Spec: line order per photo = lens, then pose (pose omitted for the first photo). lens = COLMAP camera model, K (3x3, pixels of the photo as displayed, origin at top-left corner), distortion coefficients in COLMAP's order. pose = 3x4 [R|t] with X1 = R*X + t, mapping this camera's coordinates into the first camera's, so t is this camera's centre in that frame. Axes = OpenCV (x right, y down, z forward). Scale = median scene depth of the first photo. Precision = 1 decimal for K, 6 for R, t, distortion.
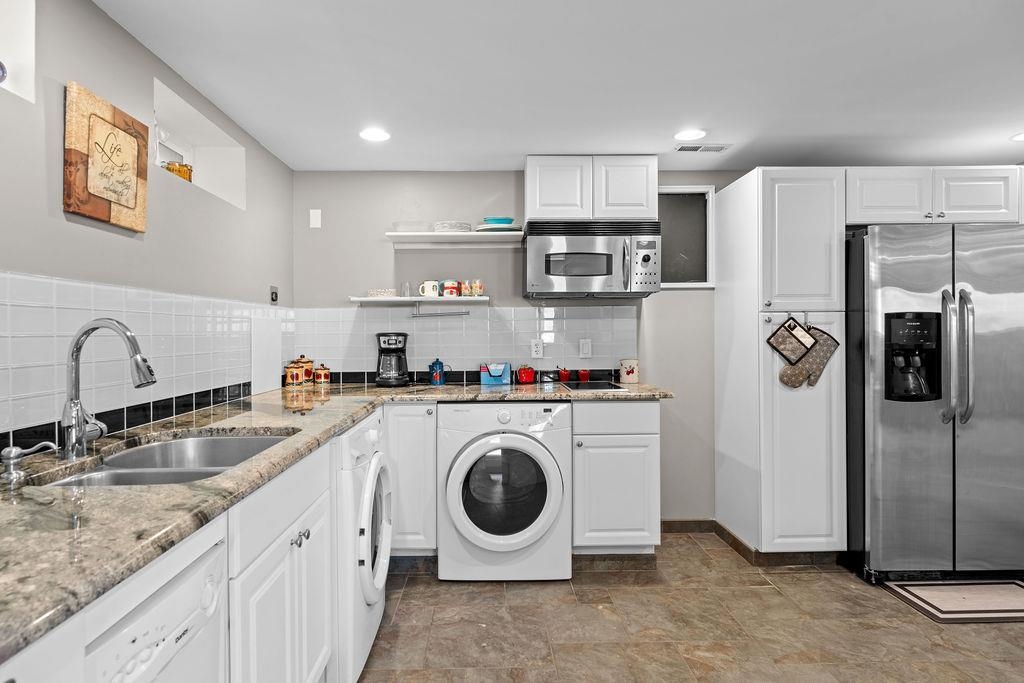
lens RADIAL K [[581.6, 0, 509.0], [0, 581.6, 339.0], [0, 0, 1]] dist [-0.008502, 0.000840]
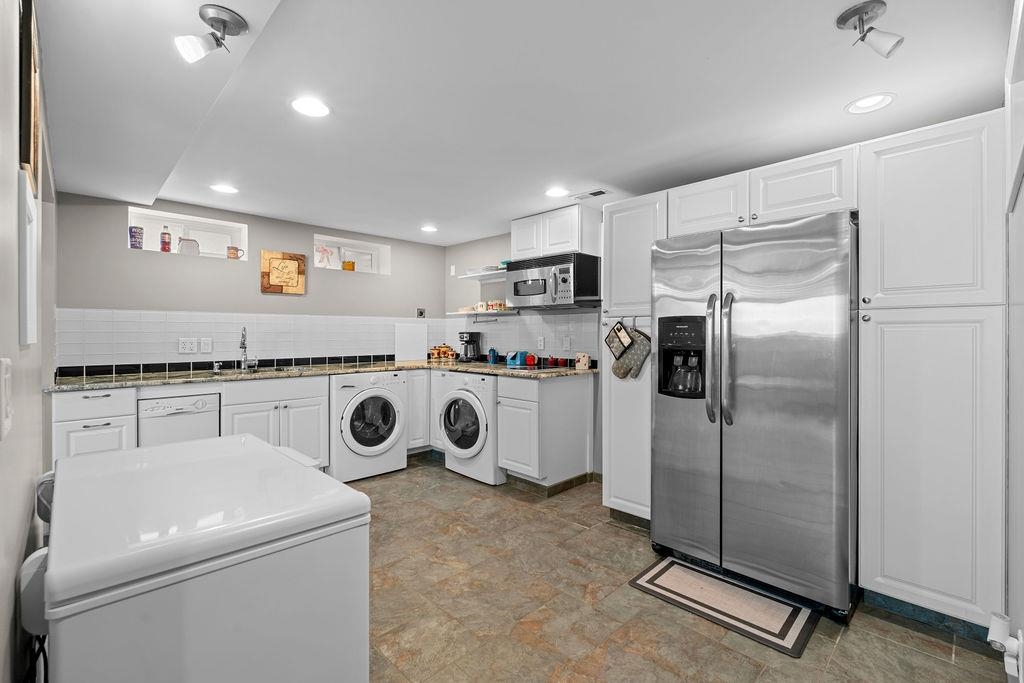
lens RADIAL K [[451.2, 0, 511.7], [0, 451.2, 335.4], [0, 0, 1]] dist [-0.003757, -0.000622]
pose [[0.692360, 0.012112, -0.721450, 1.034751], [-0.011423, 0.999918, 0.005825, -0.010920], [0.721462, 0.004208, 0.692442, 0.166020]]
